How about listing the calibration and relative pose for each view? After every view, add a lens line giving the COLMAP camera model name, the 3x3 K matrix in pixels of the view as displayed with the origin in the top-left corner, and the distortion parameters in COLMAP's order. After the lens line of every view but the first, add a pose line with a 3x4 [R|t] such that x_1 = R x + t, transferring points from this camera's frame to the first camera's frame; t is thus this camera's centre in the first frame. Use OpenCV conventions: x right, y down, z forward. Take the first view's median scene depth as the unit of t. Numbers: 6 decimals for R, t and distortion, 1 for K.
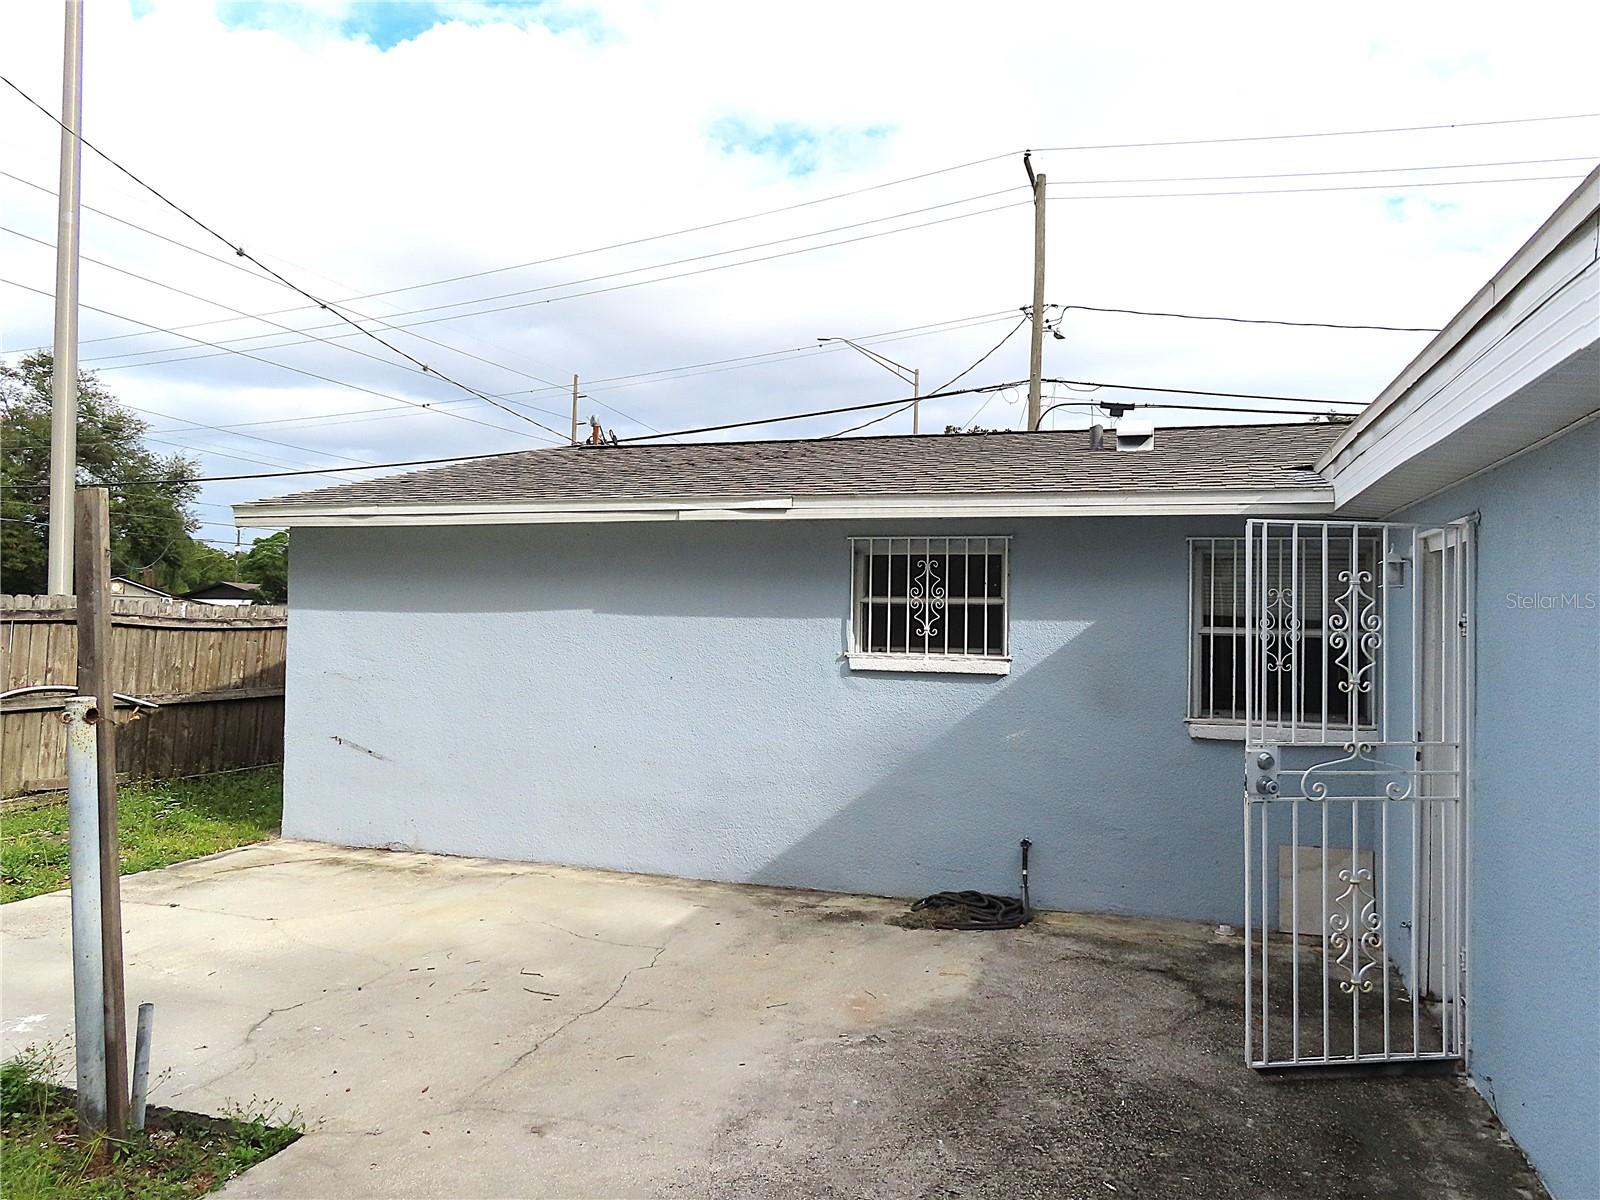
lens RADIAL K [[1139.6, 0, 800.0], [0, 1139.6, 600.0], [0, 0, 1]] dist [-0.011047, 0.007766]
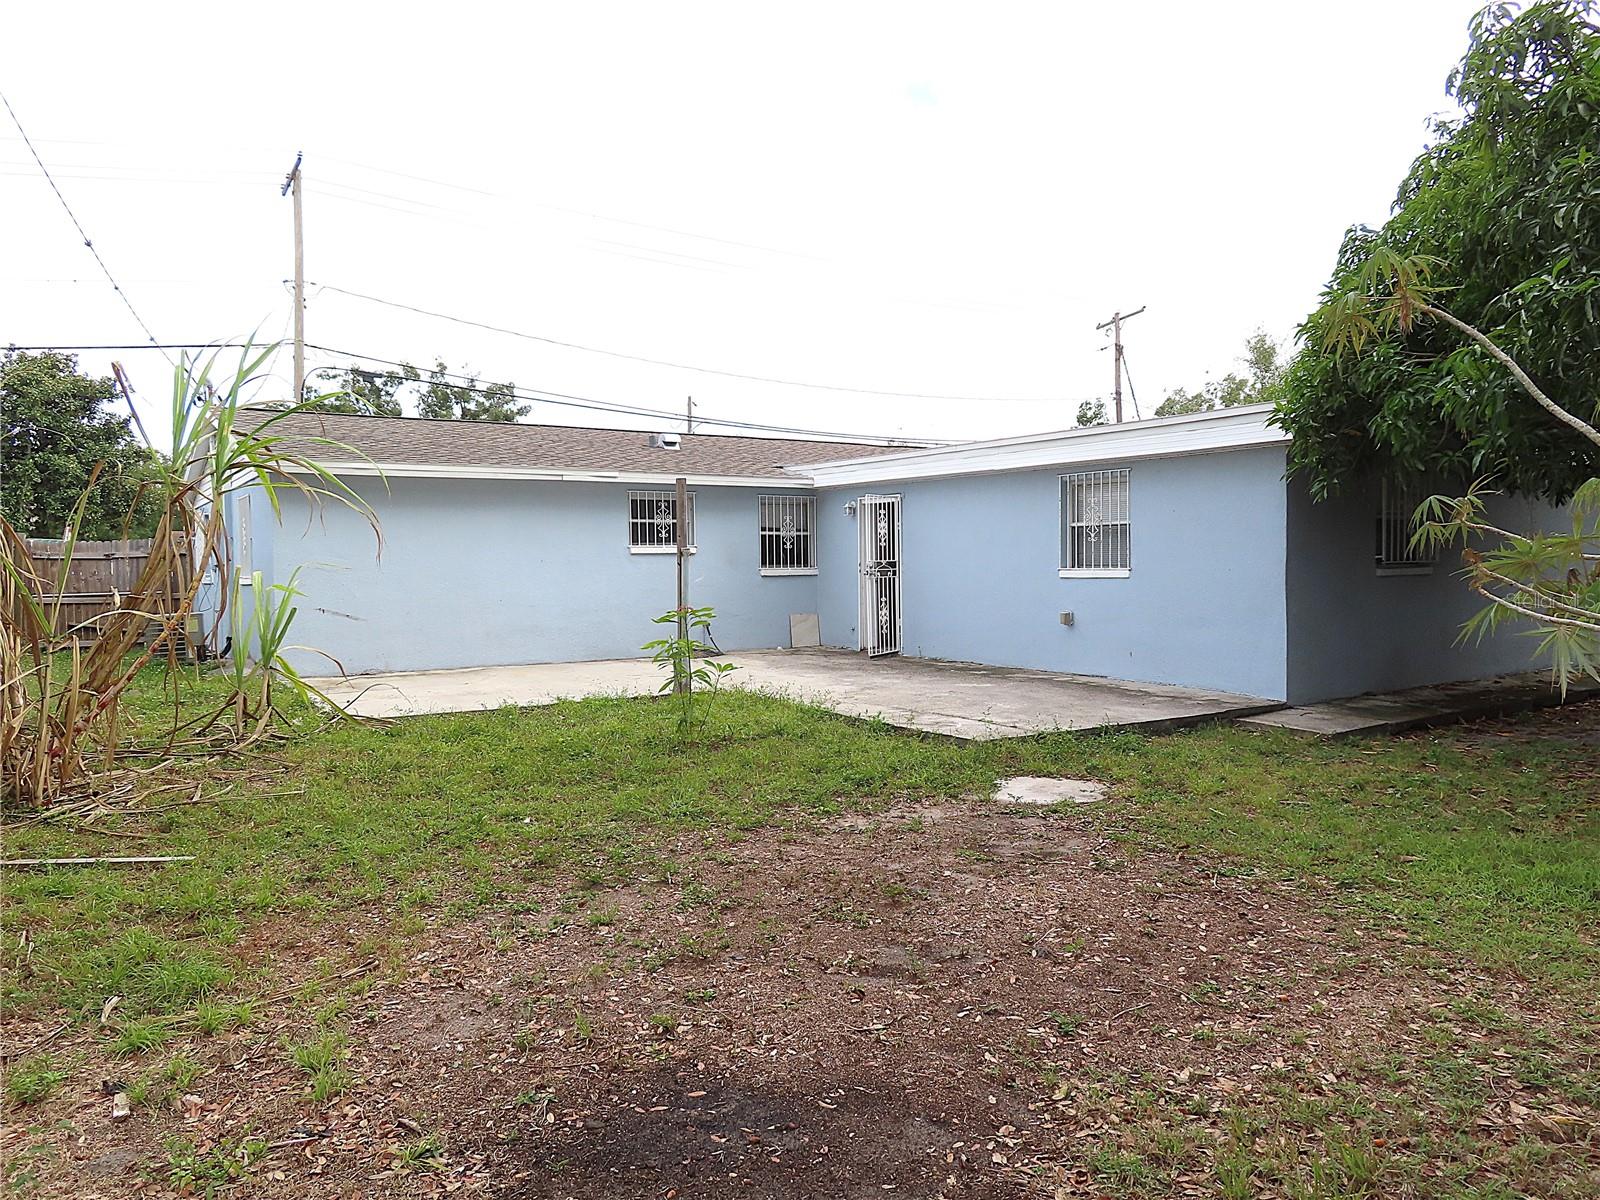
lens RADIAL K [[1139.6, 0, 800.0], [0, 1139.6, 600.0], [0, 0, 1]] dist [-0.011047, 0.007766]
pose [[0.633650, -0.049626, 0.772026, -1.406978], [0.006606, 0.998251, 0.058746, 0.025302], [-0.773592, -0.032124, 0.632870, -0.588023]]
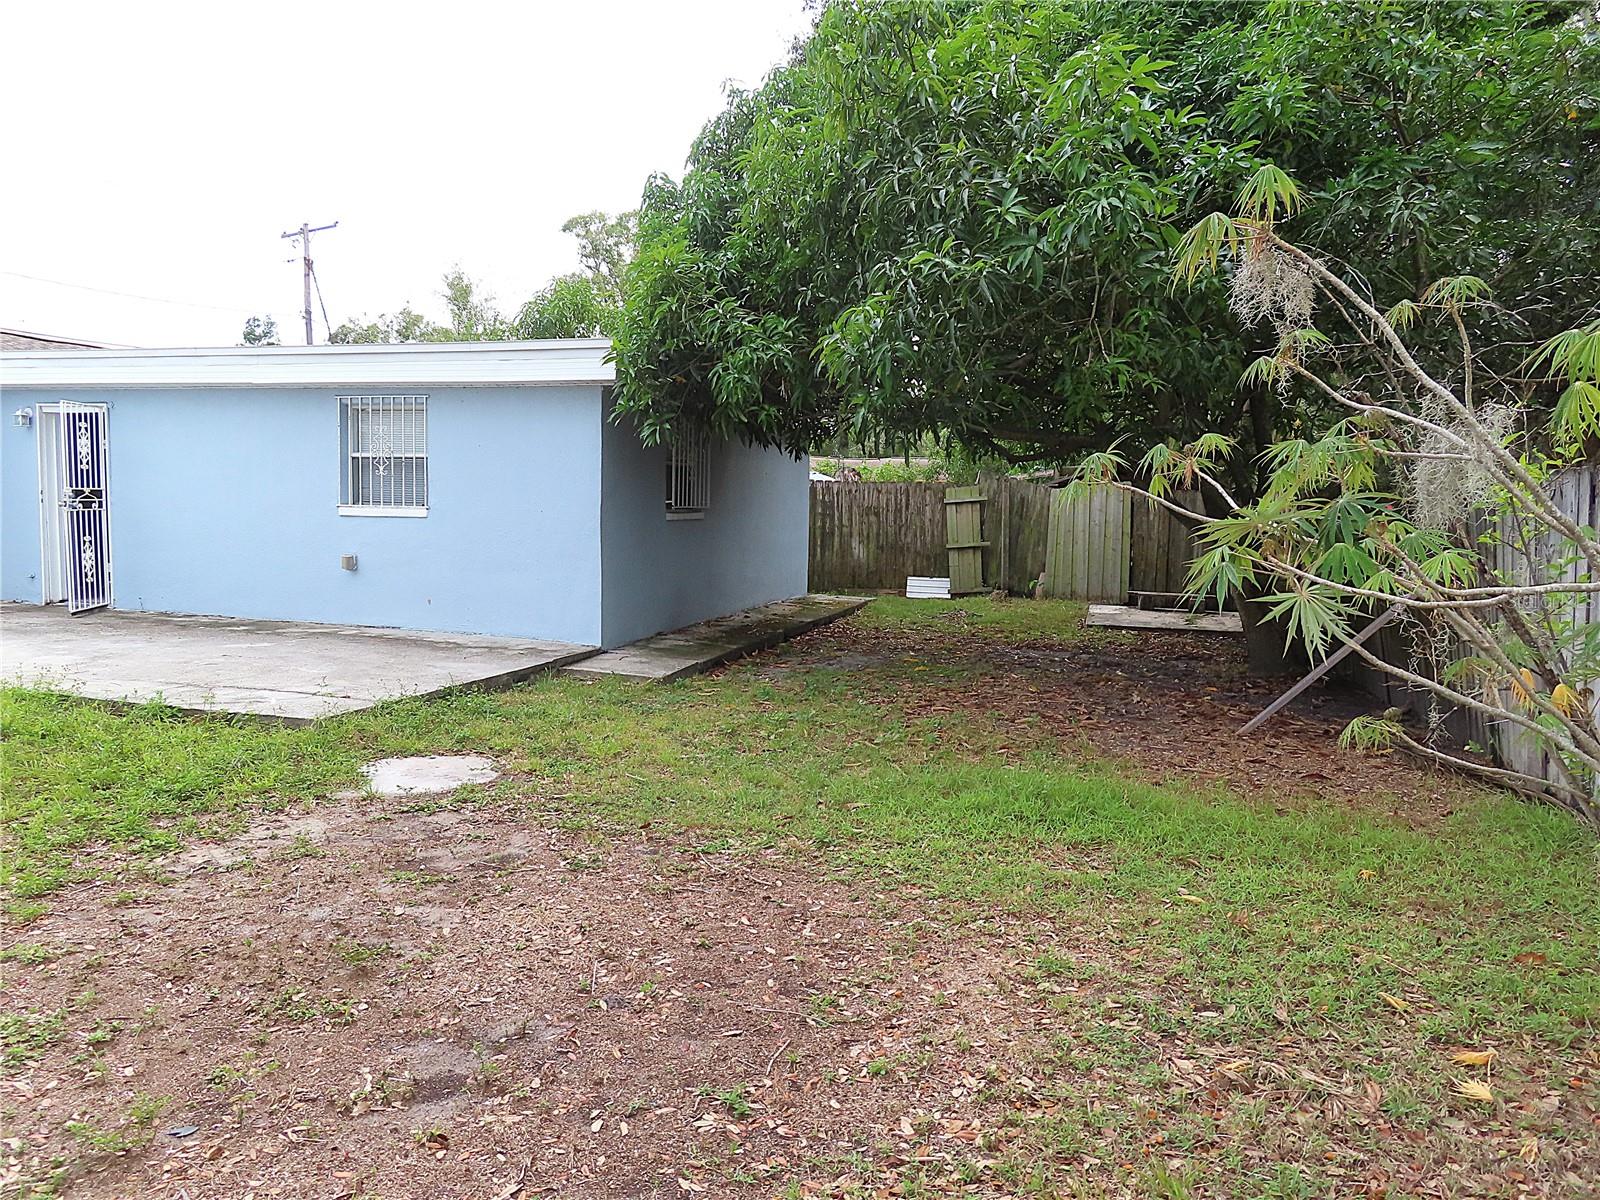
lens RADIAL K [[1139.6, 0, 800.0], [0, 1139.6, 600.0], [0, 0, 1]] dist [-0.011047, 0.007766]
pose [[-0.014353, -0.103263, 0.994551, -1.315228], [-0.040574, 0.993894, 0.102609, 0.028396], [-0.999073, -0.038880, -0.018455, -0.336507]]
